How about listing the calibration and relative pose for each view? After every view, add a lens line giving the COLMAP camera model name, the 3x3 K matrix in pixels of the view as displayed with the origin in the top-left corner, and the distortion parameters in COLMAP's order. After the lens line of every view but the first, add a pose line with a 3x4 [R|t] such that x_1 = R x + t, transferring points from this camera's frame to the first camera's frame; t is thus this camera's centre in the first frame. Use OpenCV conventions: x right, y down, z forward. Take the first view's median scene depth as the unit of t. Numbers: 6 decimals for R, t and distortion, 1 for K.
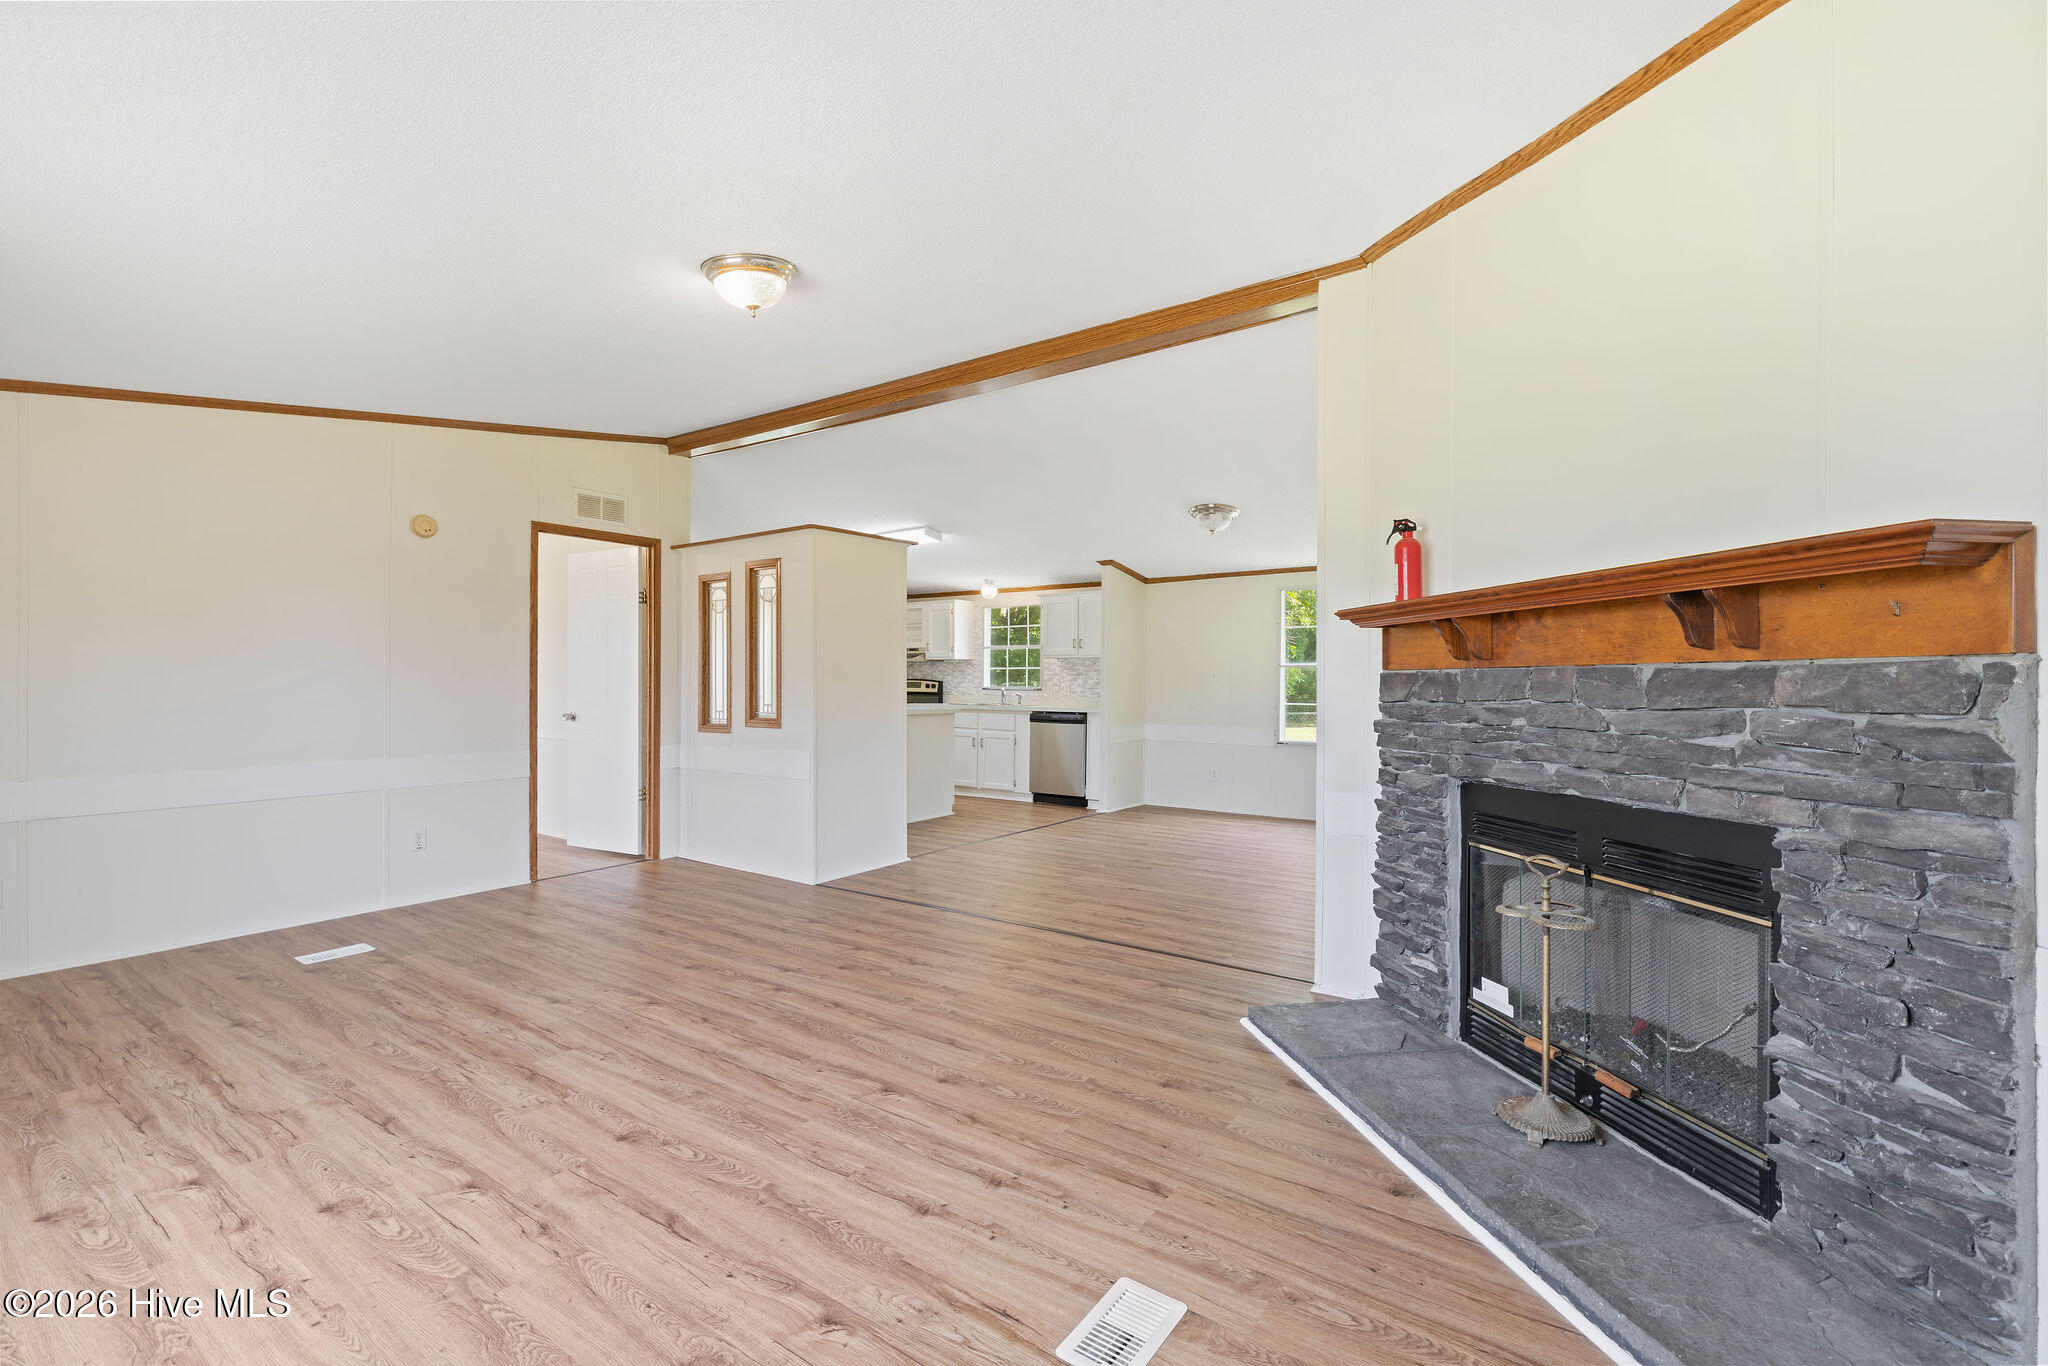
lens RADIAL K [[887.3, 0, 1027.2], [0, 887.3, 681.4], [0, 0, 1]] dist [-0.000462, 0.001250]
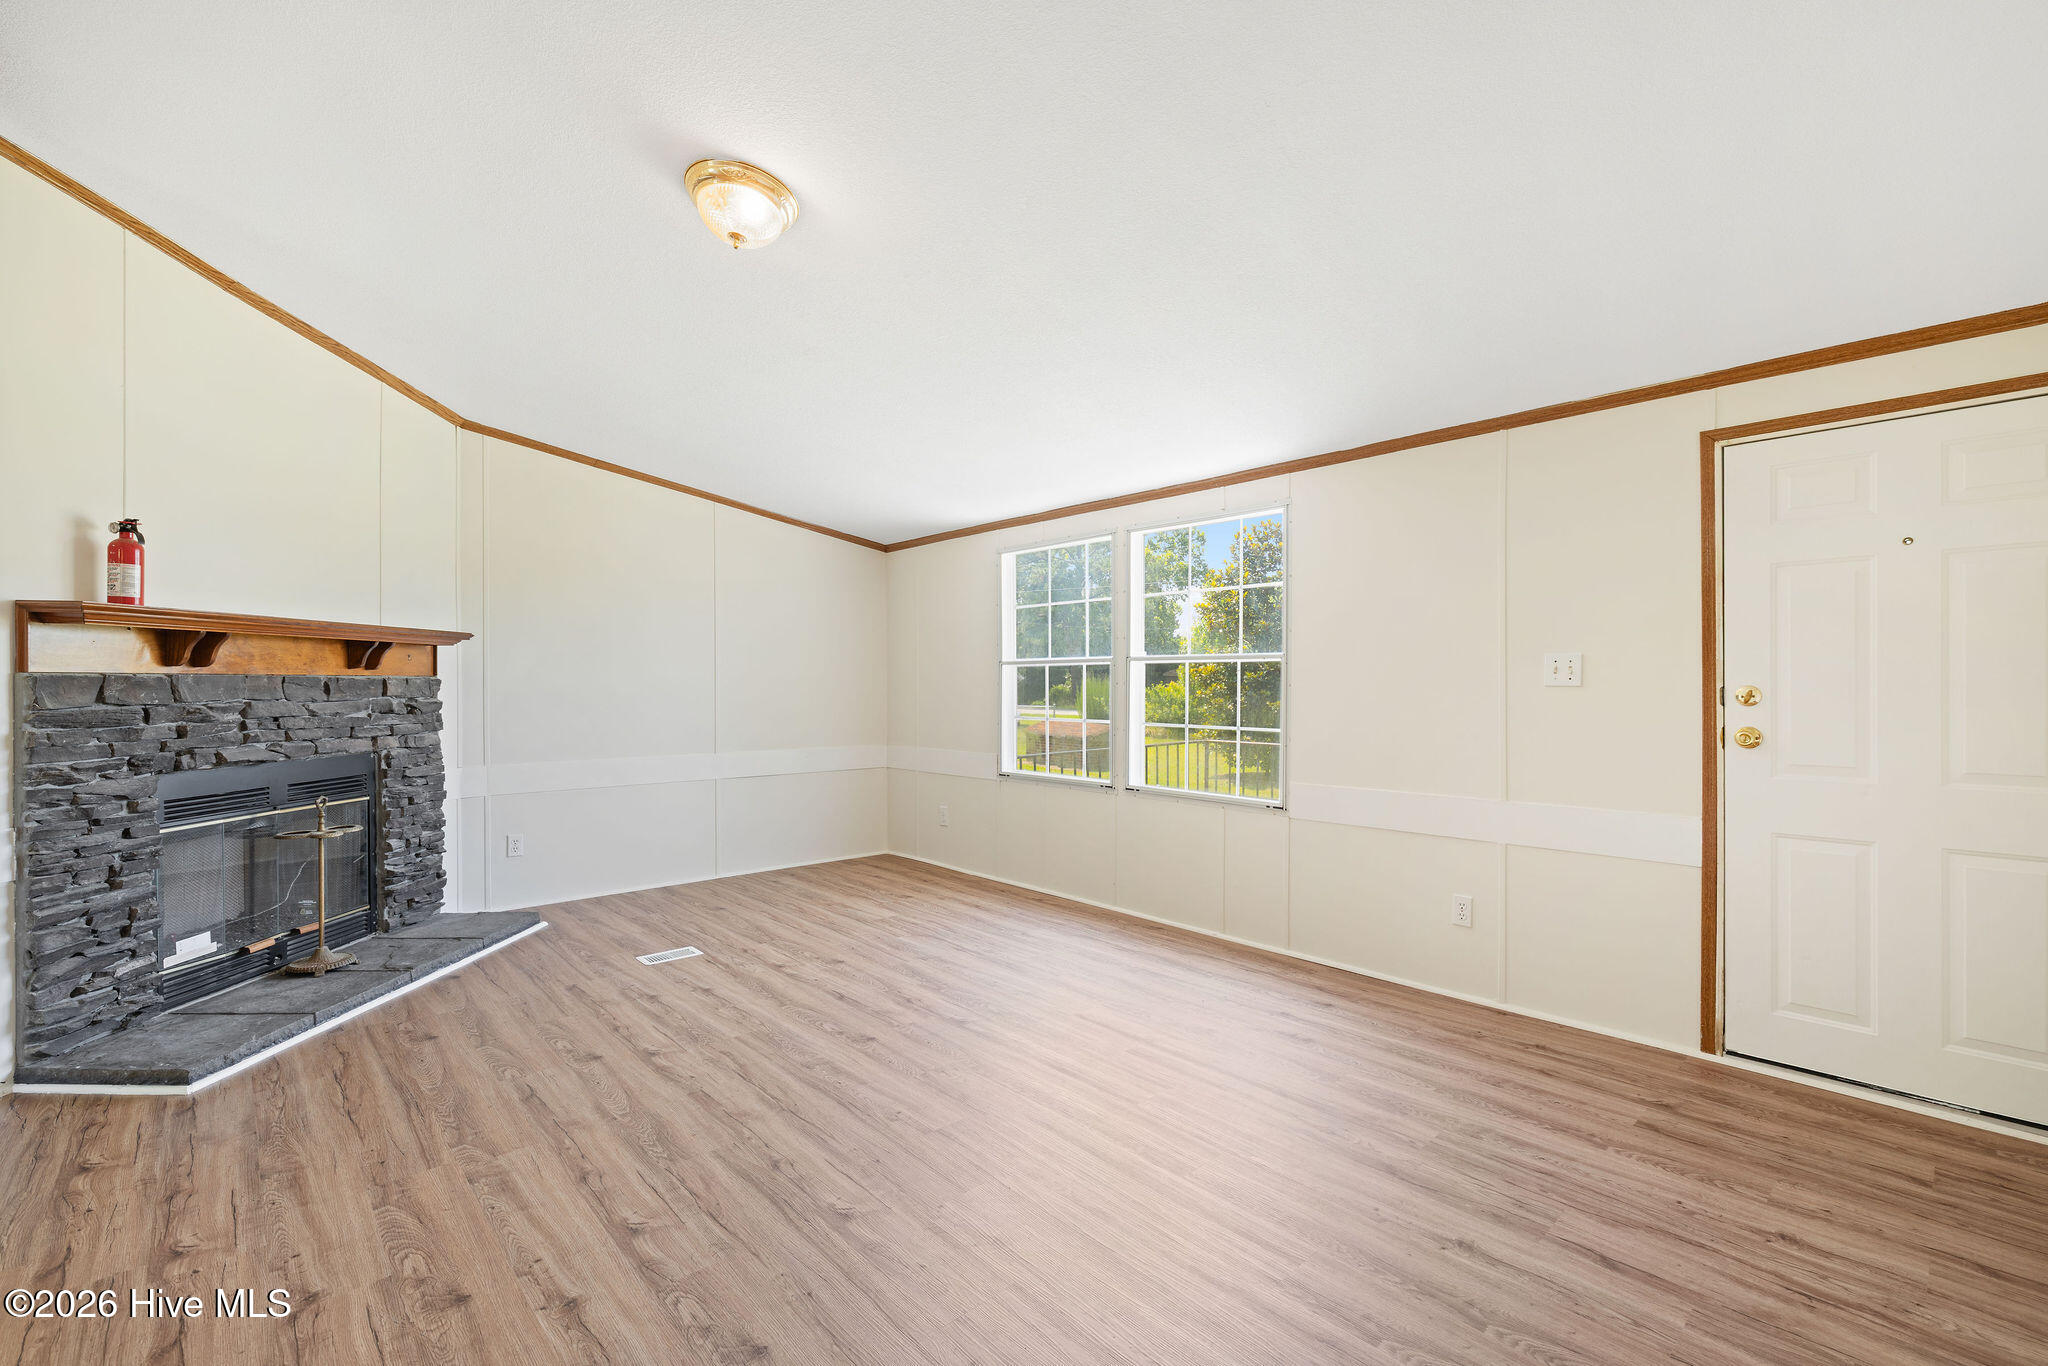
lens RADIAL K [[887.3, 0, 1018.9], [0, 887.3, 691.8], [0, 0, 1]] dist [-0.000462, 0.001250]
pose [[-0.974407, -0.004298, 0.224751, -0.858116], [-0.002424, 0.999960, 0.008615, -0.005358], [-0.224779, 0.007850, -0.974378, 1.984724]]
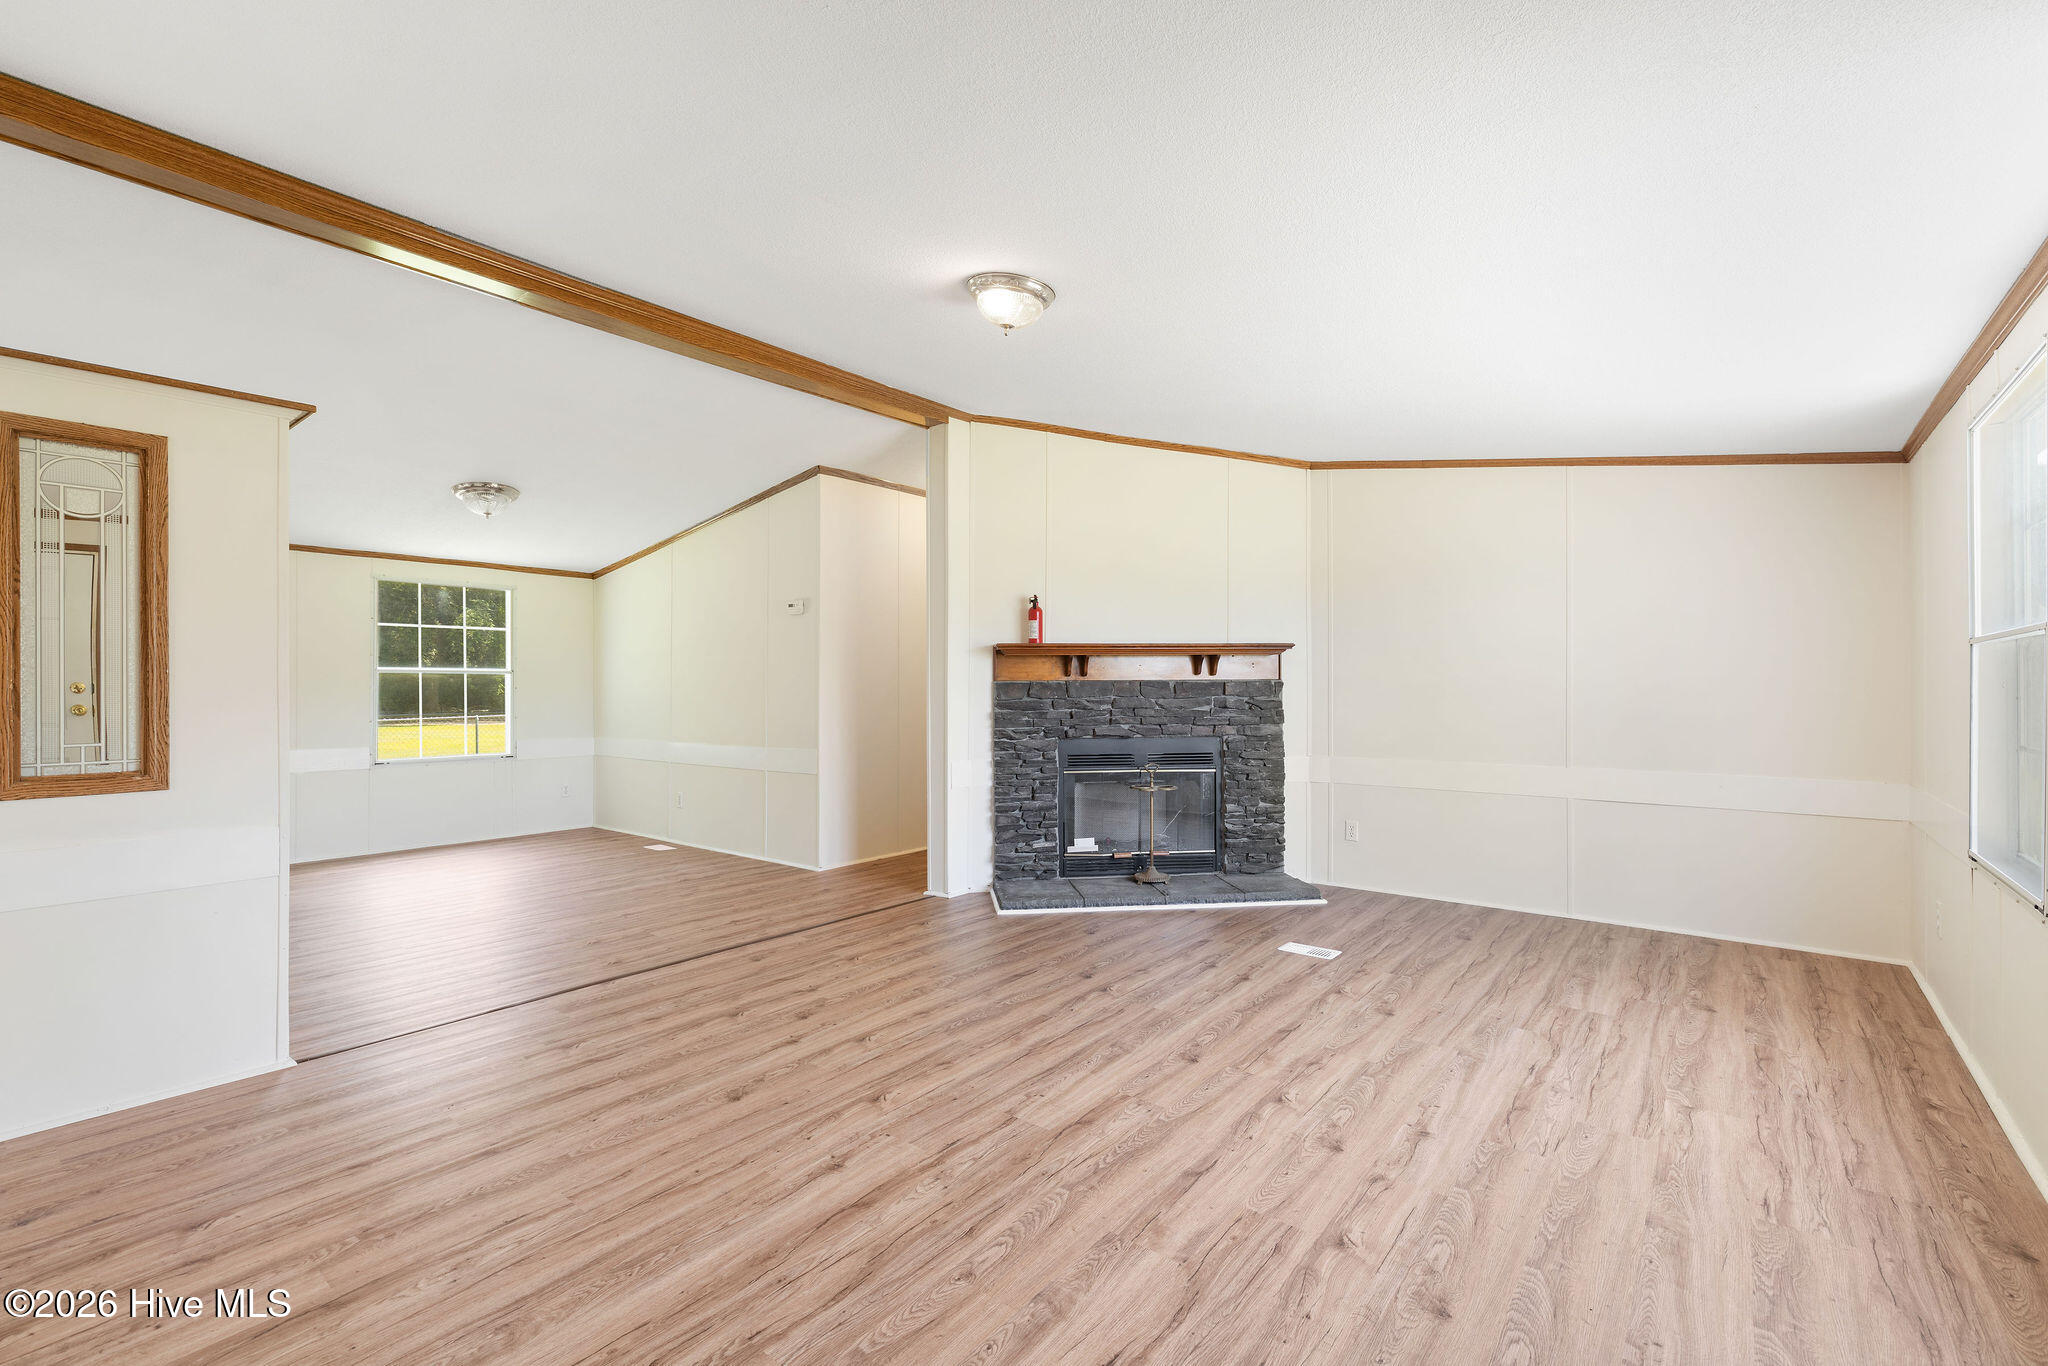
lens RADIAL K [[887.3, 0, 1027.9], [0, 887.3, 692.5], [0, 0, 1]] dist [-0.000462, 0.001250]
pose [[0.063377, -0.011083, 0.997928, -1.524610], [0.002543, 0.999937, 0.010943, -0.011649], [-0.997986, 0.001845, 0.063401, 1.031656]]
